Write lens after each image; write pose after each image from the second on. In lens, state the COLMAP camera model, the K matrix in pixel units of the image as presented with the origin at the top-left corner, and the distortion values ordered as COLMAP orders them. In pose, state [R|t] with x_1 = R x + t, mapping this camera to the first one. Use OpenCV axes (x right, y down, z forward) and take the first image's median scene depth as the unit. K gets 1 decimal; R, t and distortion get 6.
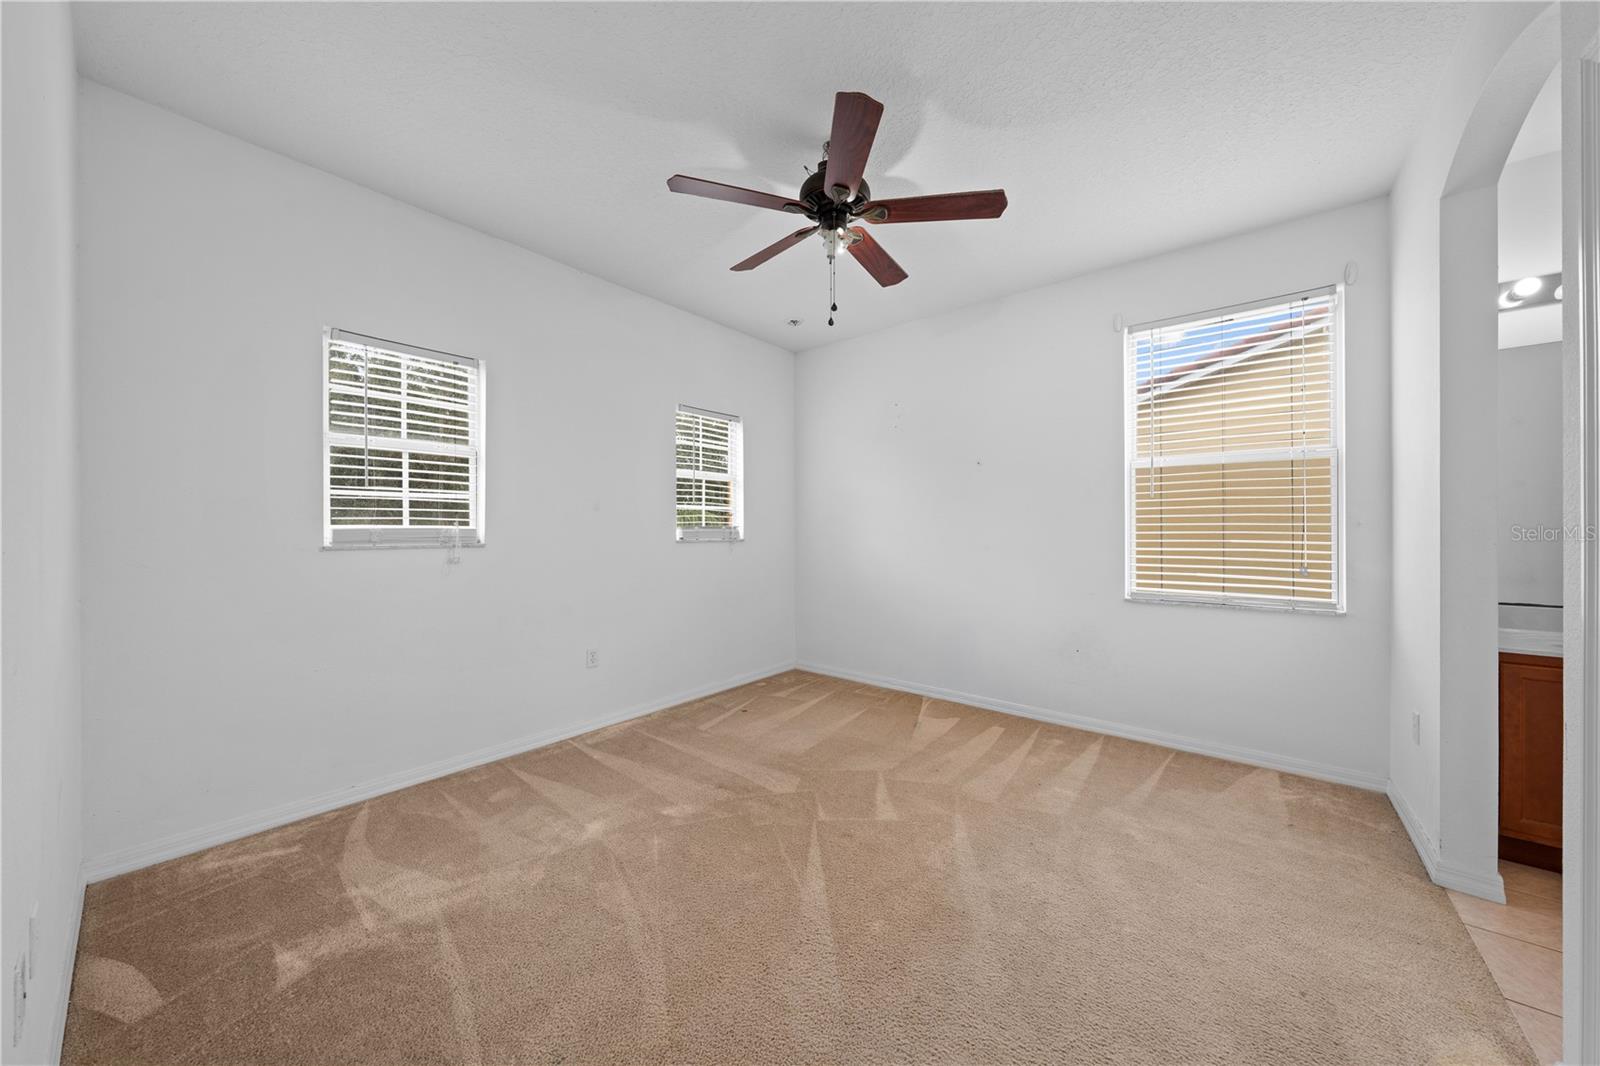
lens RADIAL K [[541.1, 0, 809.7], [0, 541.1, 532.6], [0, 0, 1]] dist [-0.001936, -0.000334]
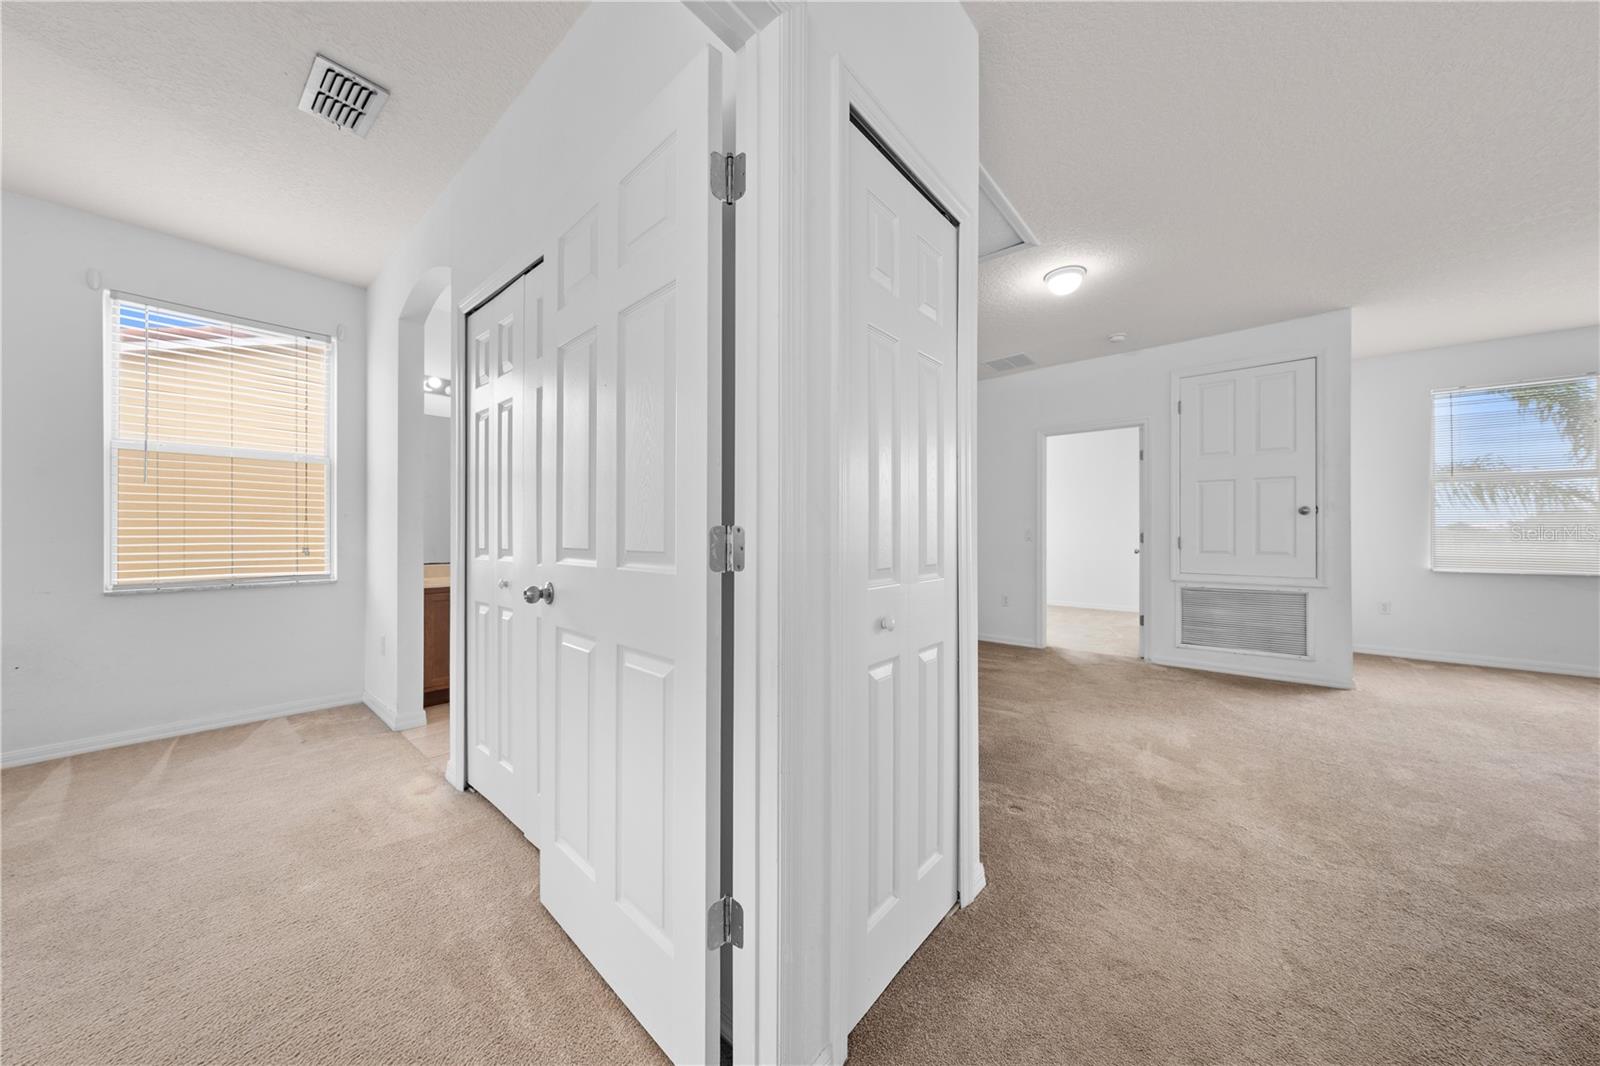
lens RADIAL K [[541.1, 0, 809.7], [0, 541.1, 532.6], [0, 0, 1]] dist [-0.001936, -0.000334]
pose [[0.033850, -0.002190, 0.999425, -0.361437], [-0.003340, 0.999992, 0.002304, 0.023997], [-0.999421, -0.003416, 0.033842, -0.261204]]
